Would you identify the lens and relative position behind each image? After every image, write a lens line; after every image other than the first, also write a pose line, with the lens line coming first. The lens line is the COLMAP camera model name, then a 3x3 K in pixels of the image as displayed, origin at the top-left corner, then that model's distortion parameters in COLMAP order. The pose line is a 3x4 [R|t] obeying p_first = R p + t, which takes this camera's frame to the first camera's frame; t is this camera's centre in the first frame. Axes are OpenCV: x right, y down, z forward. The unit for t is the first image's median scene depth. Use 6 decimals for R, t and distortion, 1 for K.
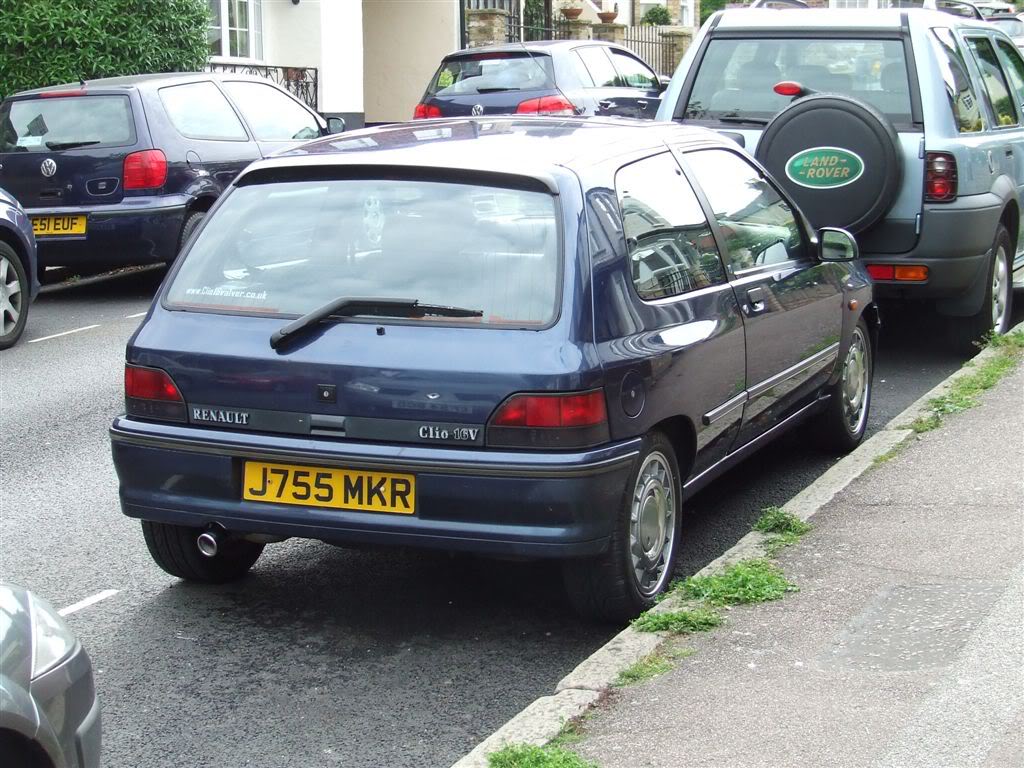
lens RADIAL K [[2132.3, 0, 513.0], [0, 2132.3, 317.6], [0, 0, 1]] dist [-0.169639, 2.872634]
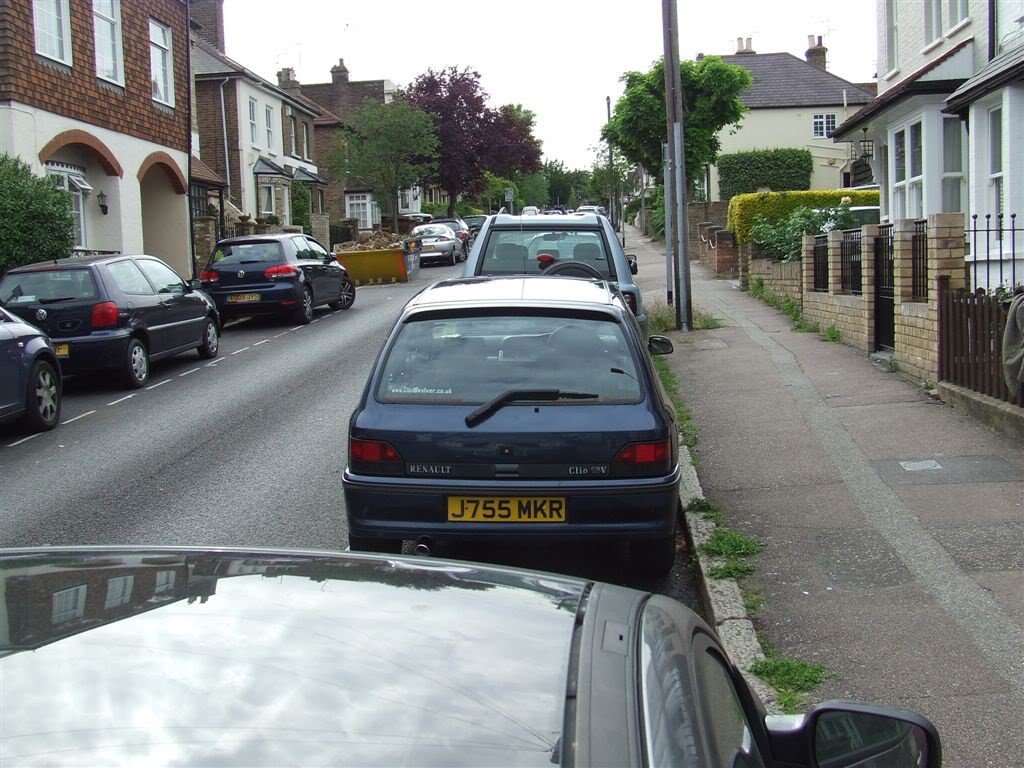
lens RADIAL K [[1128.6, 0, 511.5], [0, 1128.6, 363.0], [0, 0, 1]] dist [-0.122584, 0.181580]
pose [[0.945096, -0.043038, 0.323948, -0.334612], [0.047609, 0.998847, -0.006195, -0.023898], [-0.323307, 0.021277, 0.946055, 0.177459]]
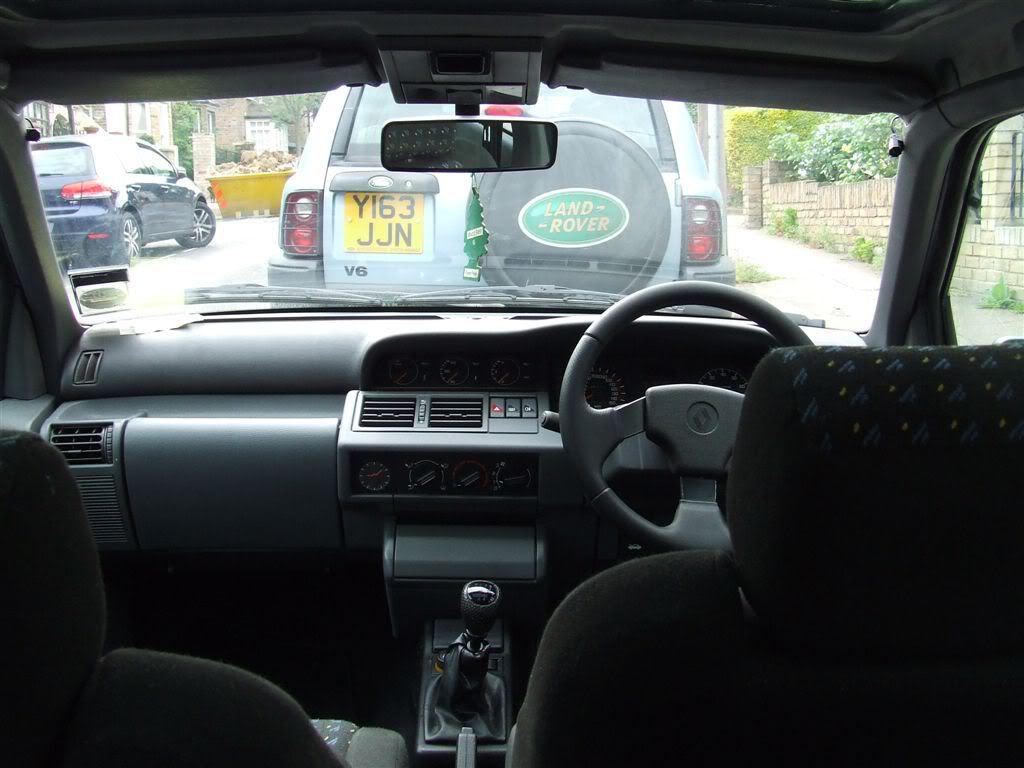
lens RADIAL K [[1117.5, 0, 512.0], [0, 1117.5, 384.0], [0, 0, 1]] dist [-0.061897, 0.025176]
pose [[0.921436, -0.059568, 0.383937, -0.031274], [0.037960, 0.997252, 0.063622, -0.061516], [-0.386671, -0.044049, 0.921165, 1.028722]]
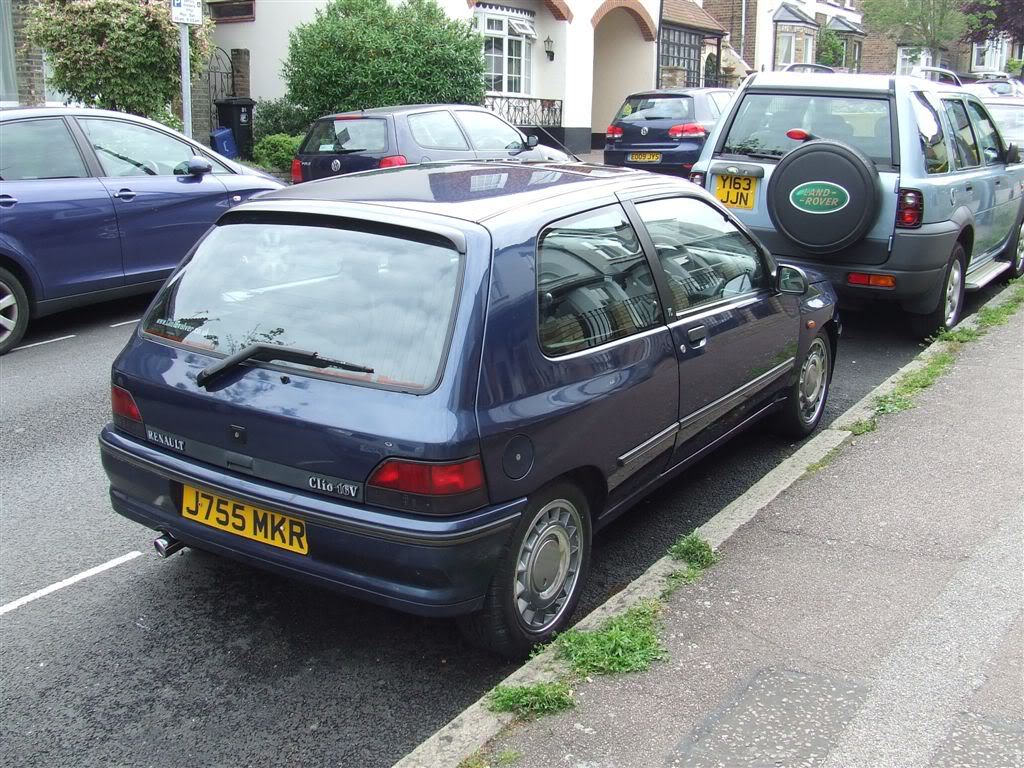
lens RADIAL K [[1128.6, 0, 511.5], [0, 1128.6, 363.0], [0, 0, 1]] dist [-0.122584, 0.181580]
pose [[0.982935, 0.063238, -0.172741, 0.134148], [-0.042576, 0.991763, 0.120804, -0.069537], [0.178958, -0.111388, 0.977531, 0.446033]]
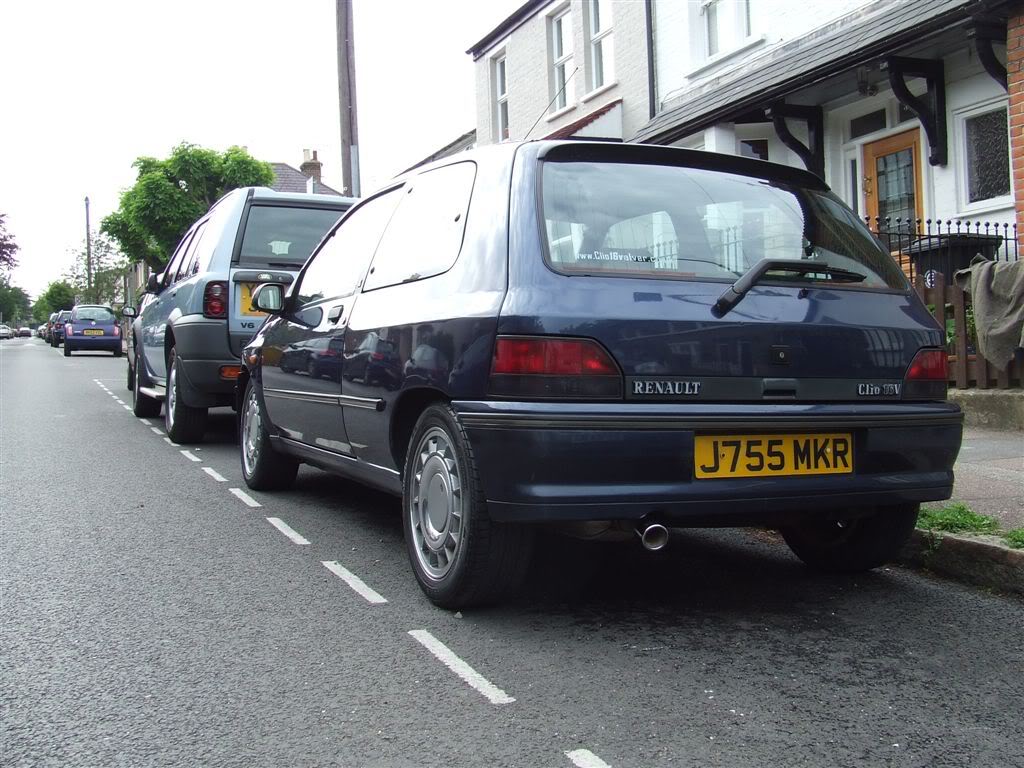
lens RADIAL K [[1128.6, 0, 511.5], [0, 1128.6, 363.0], [0, 0, 1]] dist [-0.122584, 0.181580]
pose [[0.676736, 0.013947, 0.736093, -0.507371], [0.073998, 0.993469, -0.086854, 0.069290], [-0.732497, 0.113247, 0.671284, 0.701570]]
